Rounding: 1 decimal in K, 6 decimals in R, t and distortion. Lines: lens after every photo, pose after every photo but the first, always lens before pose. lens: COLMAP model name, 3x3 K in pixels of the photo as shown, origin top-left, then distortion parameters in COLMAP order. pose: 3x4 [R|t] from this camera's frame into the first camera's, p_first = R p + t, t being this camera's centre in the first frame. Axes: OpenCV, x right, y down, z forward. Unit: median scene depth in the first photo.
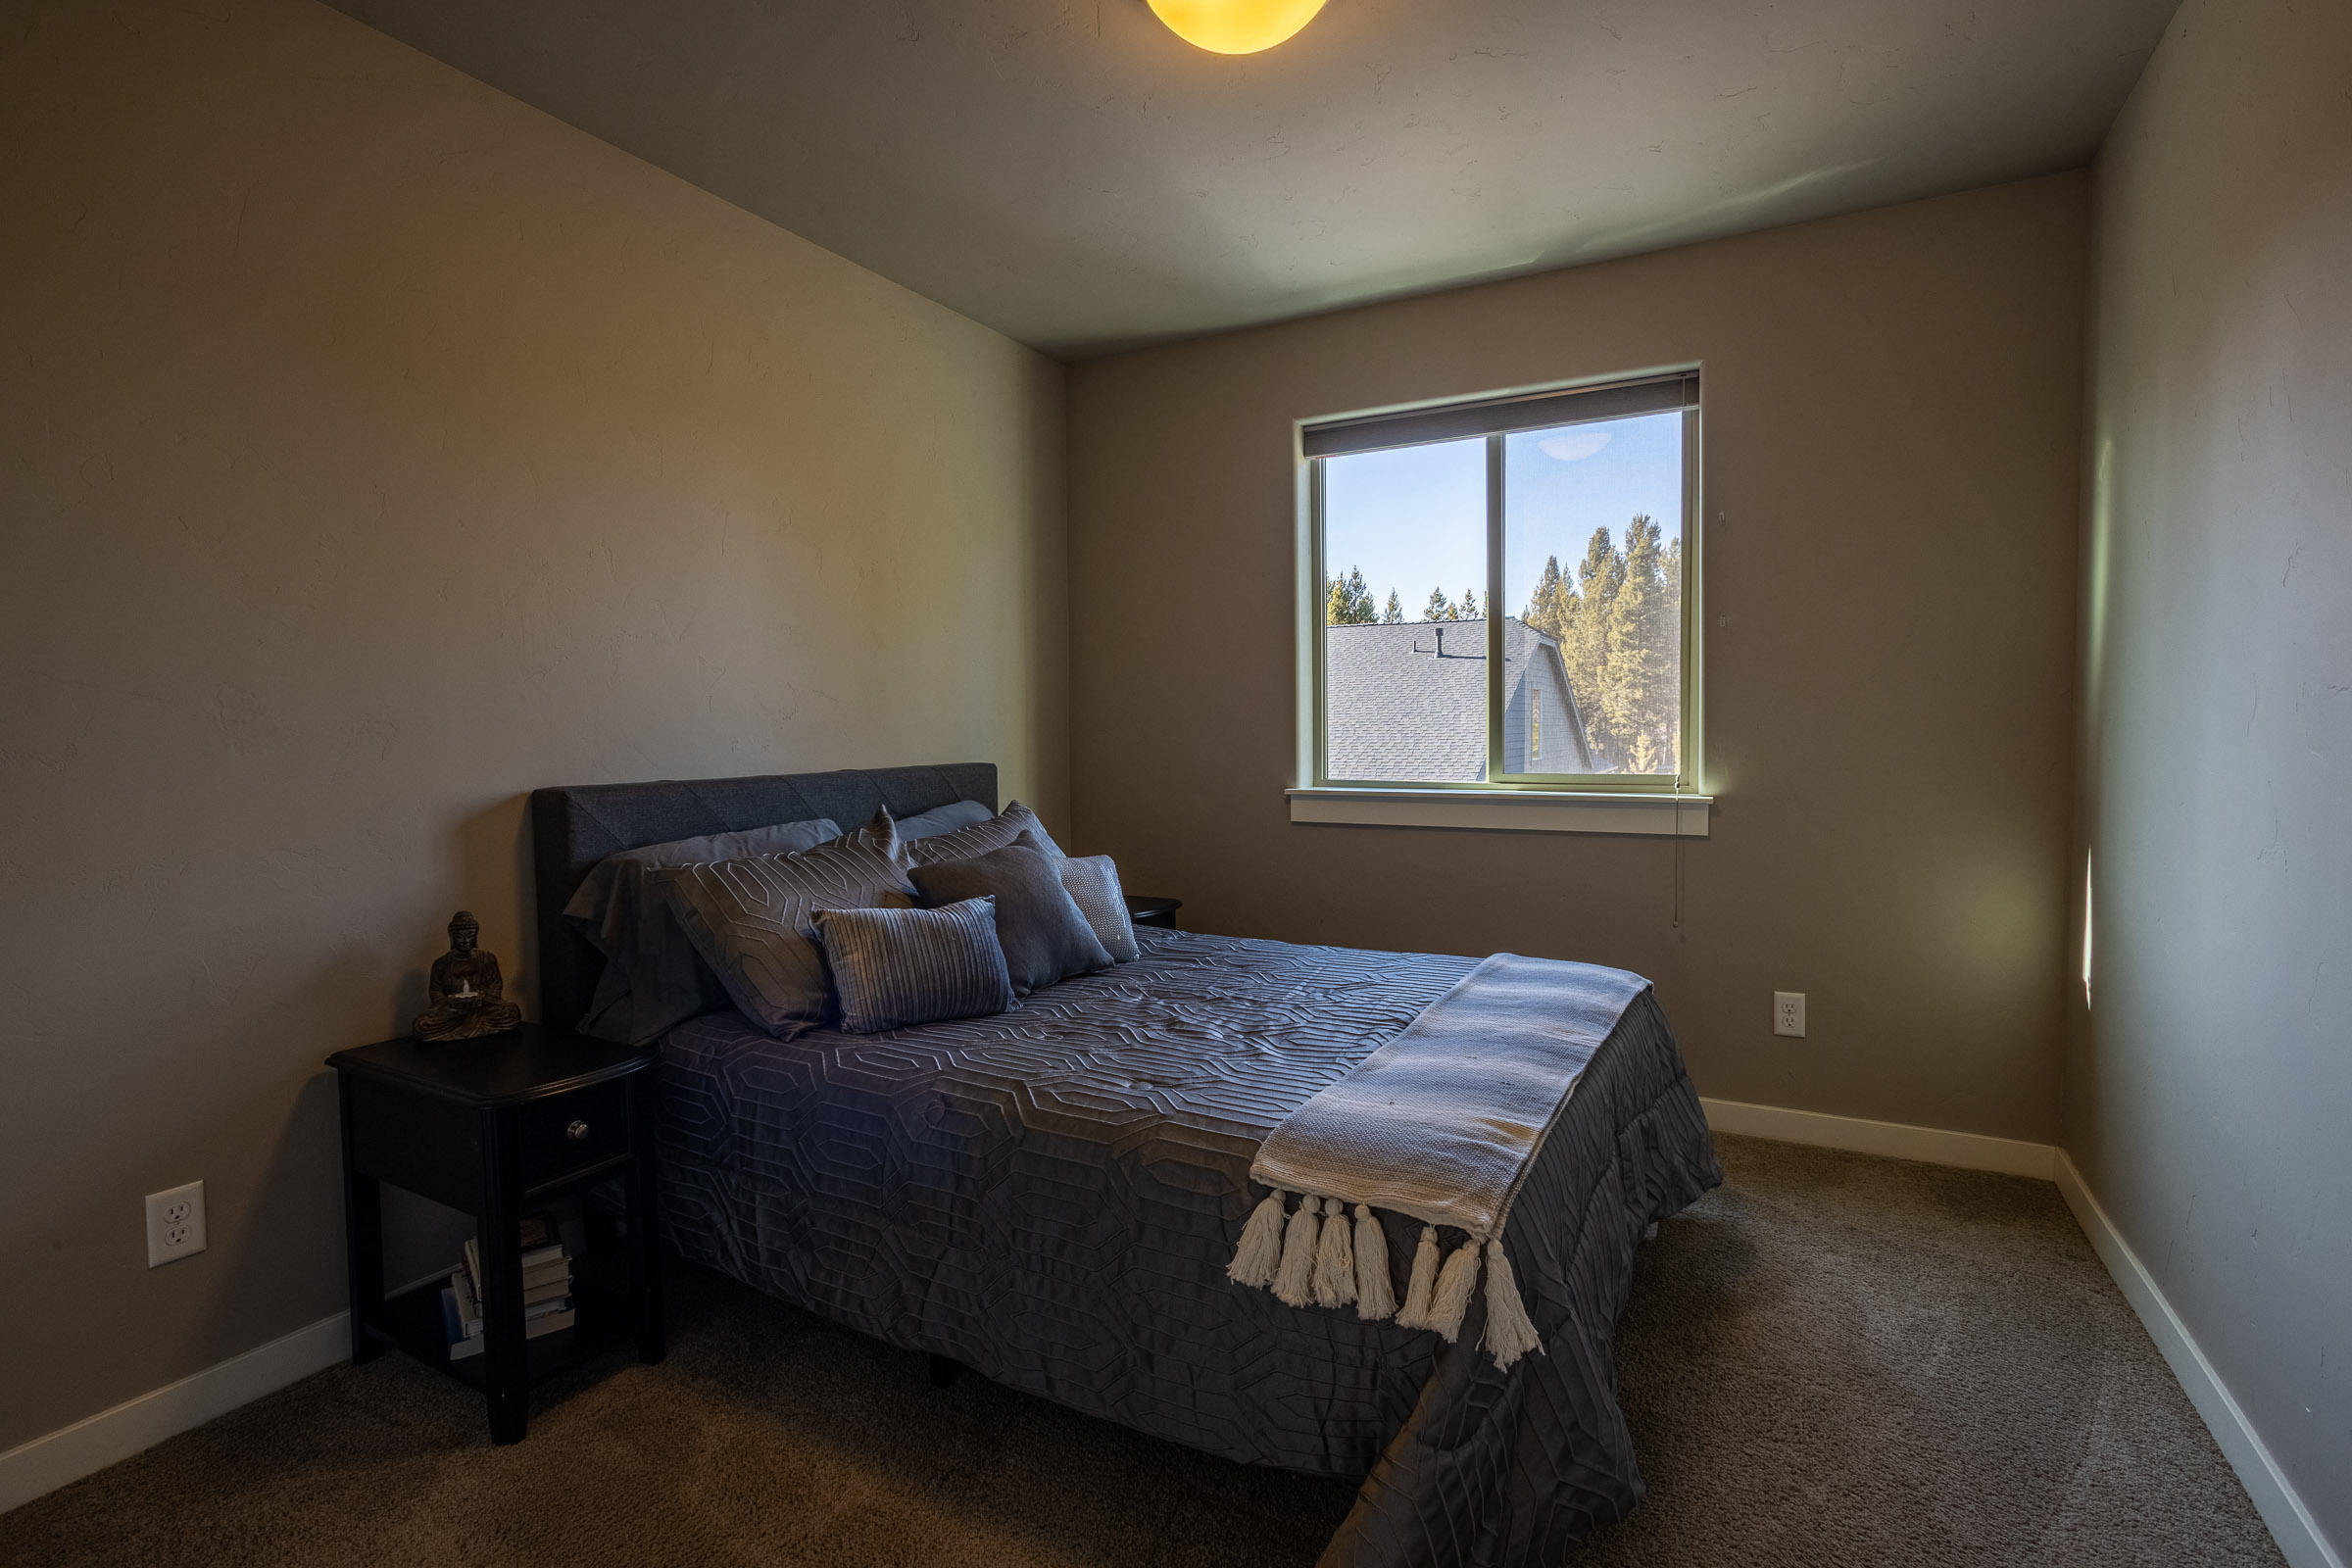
lens RADIAL K [[1111.0, 0, 1176.0], [0, 1111.0, 784.0], [0, 0, 1]] dist [-0.029566, 0.000666]
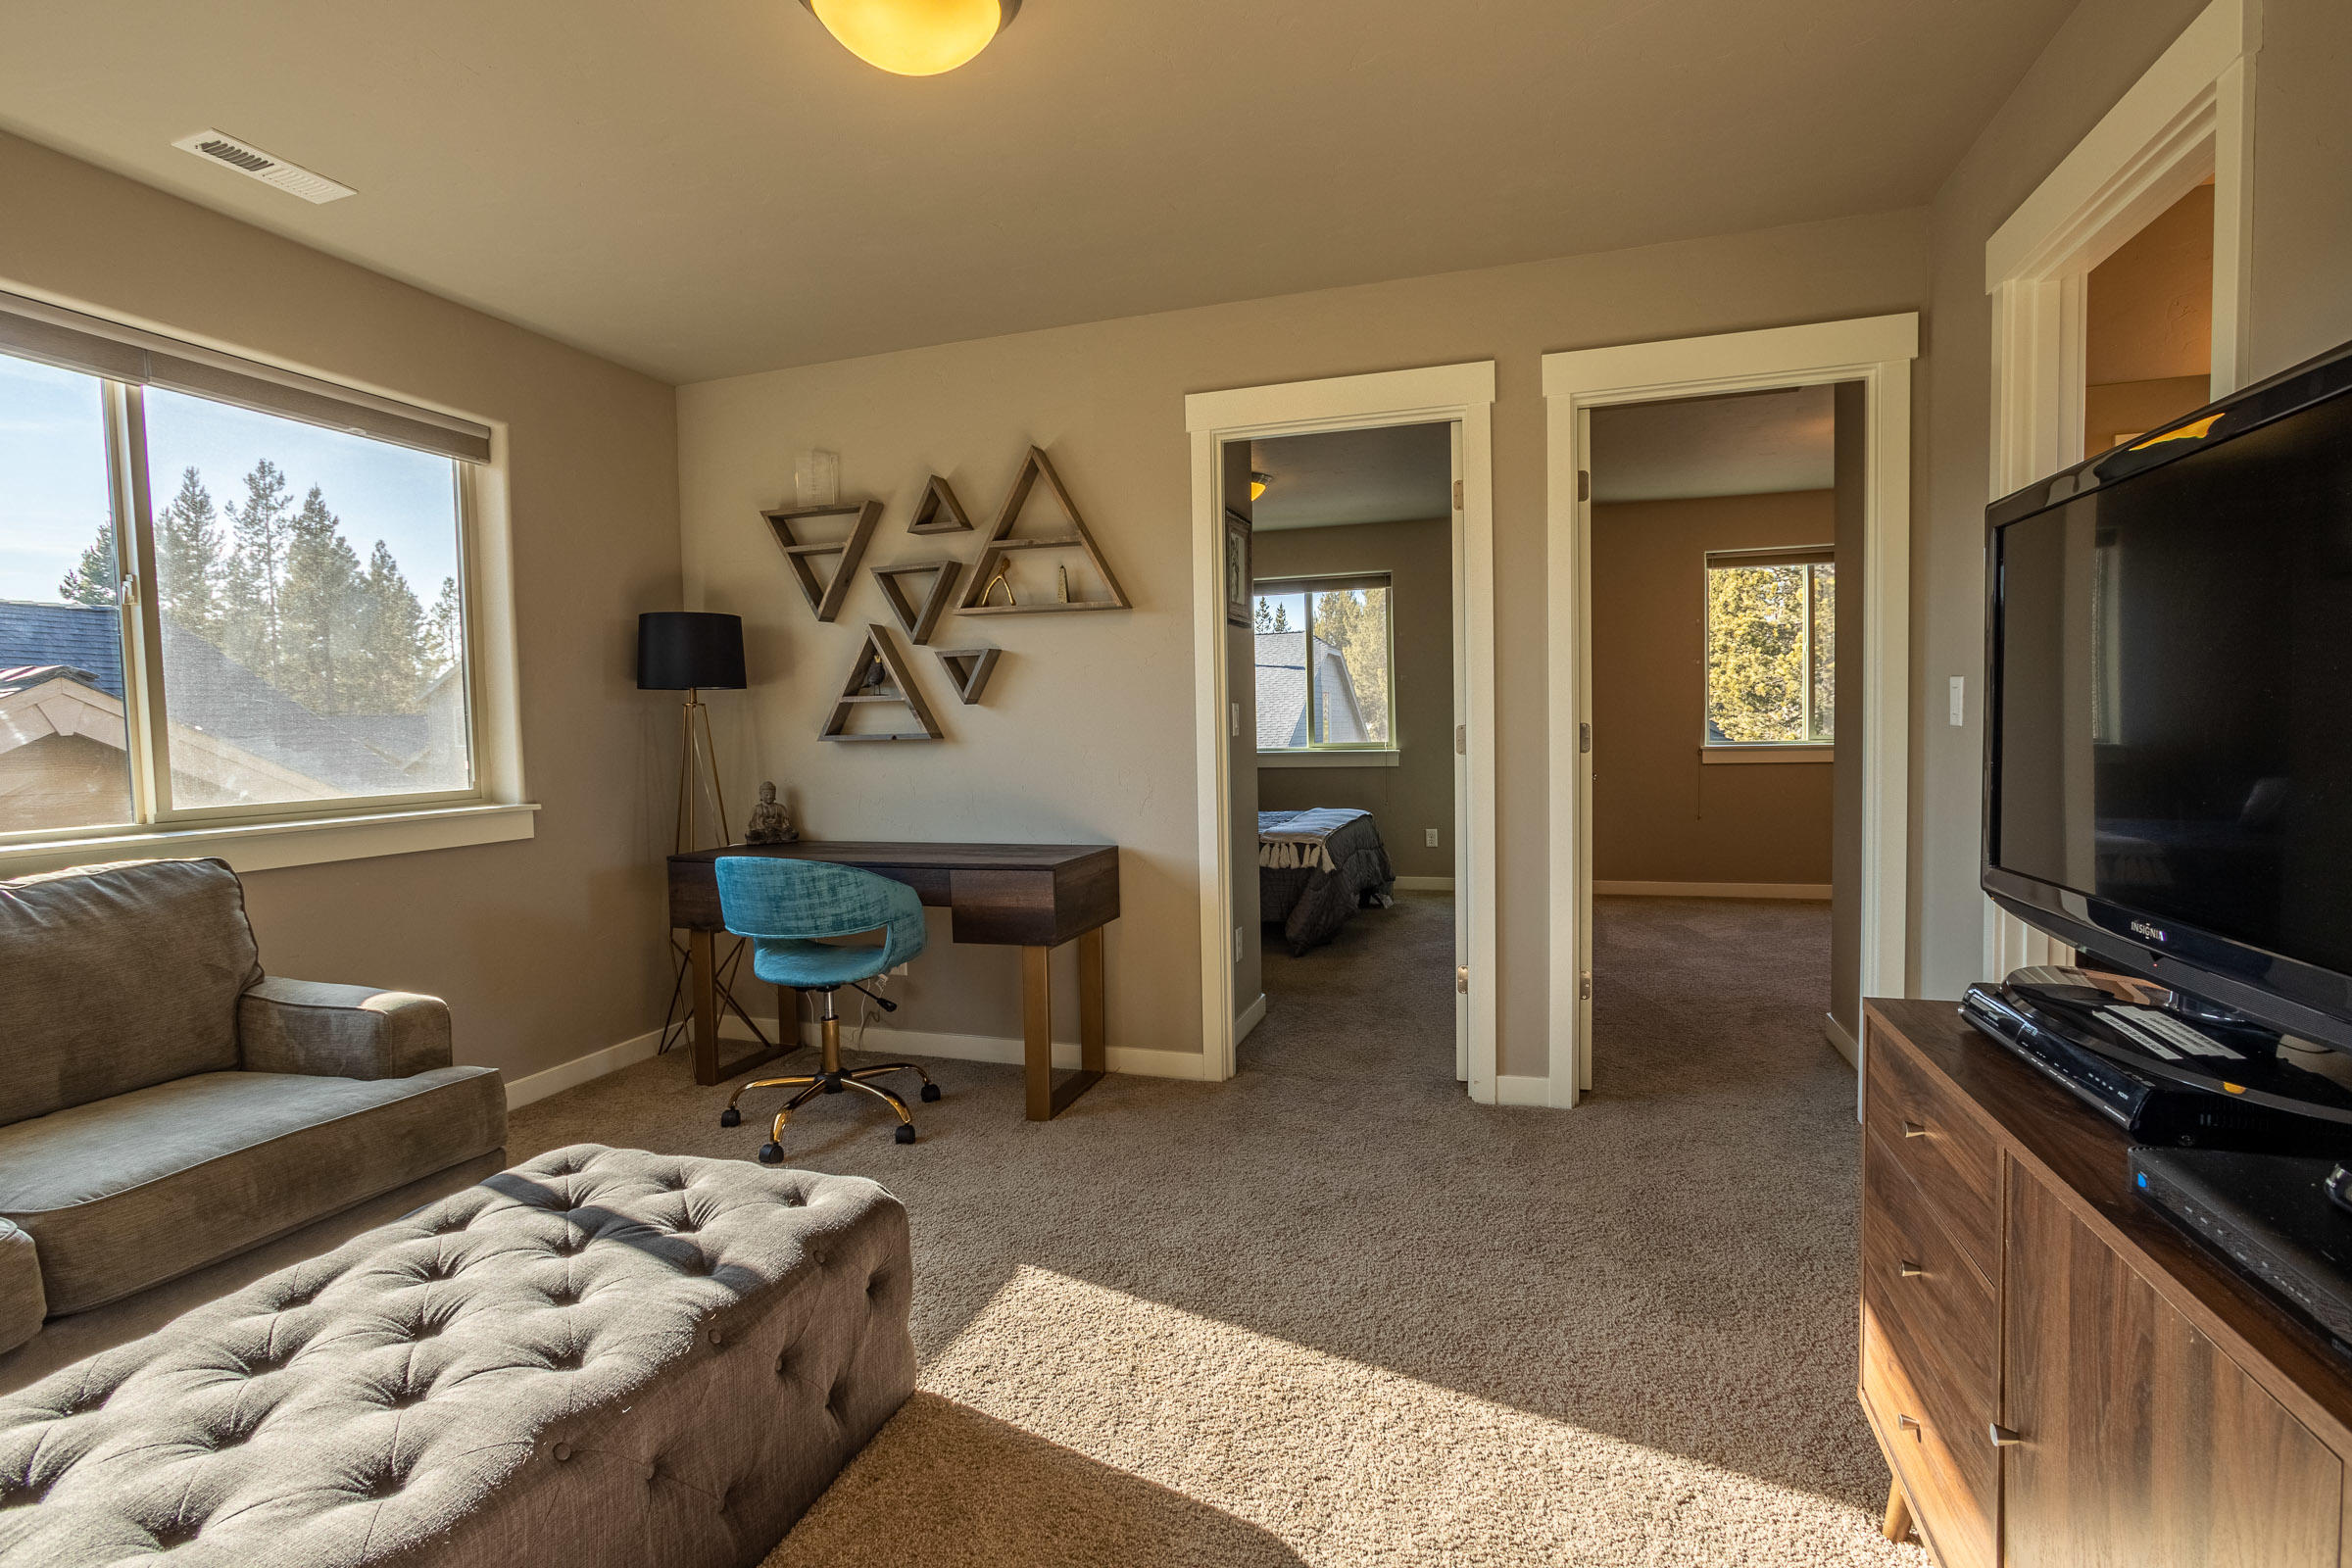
lens RADIAL K [[1102.5, 0, 1174.3], [0, 1102.5, 816.1], [0, 0, 1]] dist [-0.013854, 0.000168]
pose [[0.983901, -0.031206, 0.175968, -0.927137], [0.026707, 0.999255, 0.027877, 0.165350], [-0.176707, -0.022729, 0.984001, -2.788903]]
